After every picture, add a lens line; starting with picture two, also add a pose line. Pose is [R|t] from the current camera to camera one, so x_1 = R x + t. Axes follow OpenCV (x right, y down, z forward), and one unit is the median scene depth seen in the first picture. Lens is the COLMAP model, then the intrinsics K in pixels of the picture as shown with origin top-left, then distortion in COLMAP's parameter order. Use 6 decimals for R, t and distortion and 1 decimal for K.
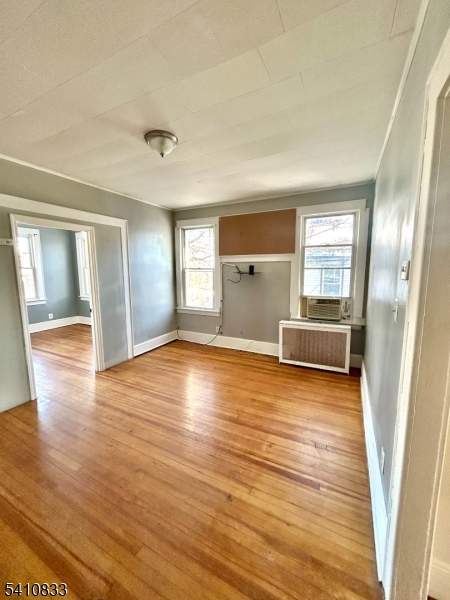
lens RADIAL K [[242.4, 0, 226.0], [0, 242.4, 299.2], [0, 0, 1]] dist [-0.000948, 0.000227]
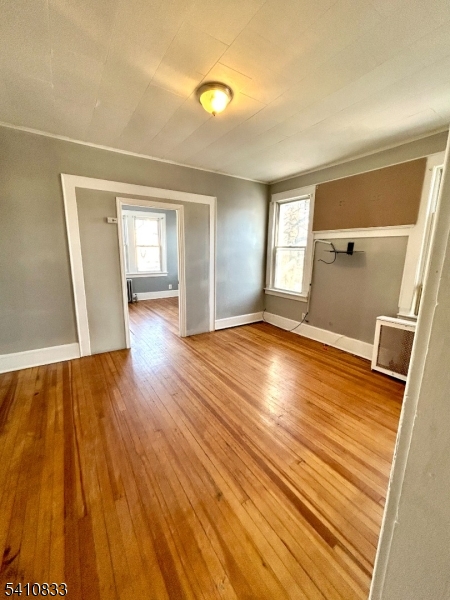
lens RADIAL K [[242.4, 0, 226.0], [0, 242.4, 299.2], [0, 0, 1]] dist [-0.000948, 0.000227]
pose [[0.872799, 0.109588, -0.475618, 0.153272], [-0.078680, 0.993313, 0.084487, 0.010851], [0.481697, -0.036318, 0.875585, 0.105714]]
